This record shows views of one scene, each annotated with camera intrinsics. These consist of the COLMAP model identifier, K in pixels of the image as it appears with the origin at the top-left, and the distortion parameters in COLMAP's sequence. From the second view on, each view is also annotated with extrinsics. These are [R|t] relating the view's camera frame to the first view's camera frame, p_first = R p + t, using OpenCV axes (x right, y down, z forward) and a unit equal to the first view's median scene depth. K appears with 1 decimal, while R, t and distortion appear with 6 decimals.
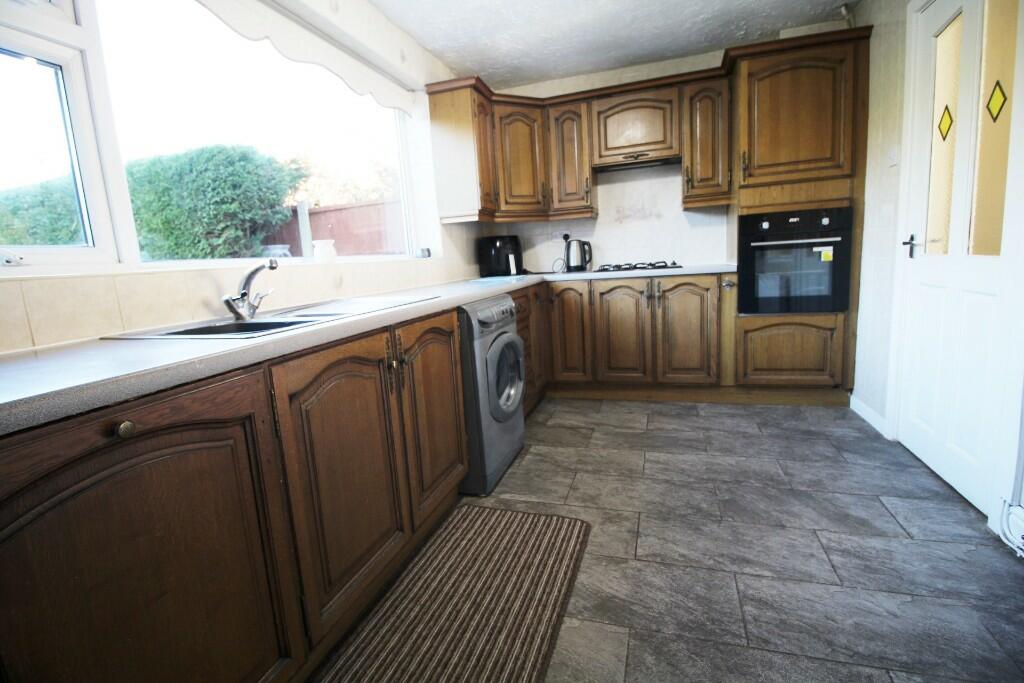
lens RADIAL K [[473.0, 0, 512.0], [0, 473.0, 341.5], [0, 0, 1]] dist [0.004754, -0.014303]
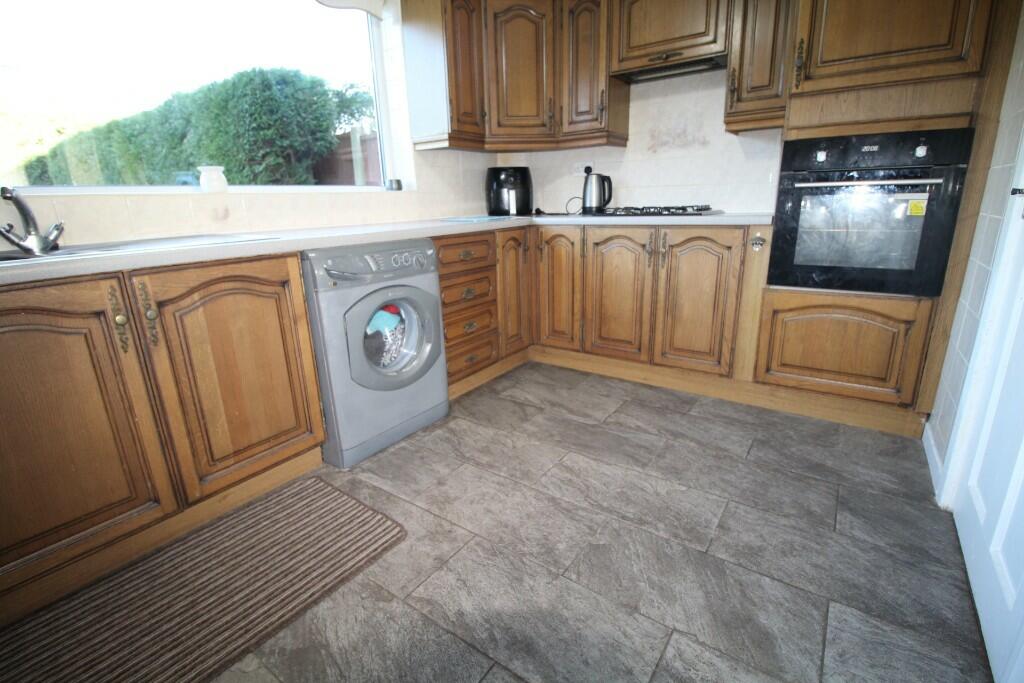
lens RADIAL K [[473.0, 0, 512.0], [0, 473.0, 341.5], [0, 0, 1]] dist [0.004754, -0.014303]
pose [[0.951089, 0.121392, -0.284066, 0.321477], [-0.083444, 0.986327, 0.142115, -0.043577], [0.297434, -0.111461, 0.948214, 0.197768]]
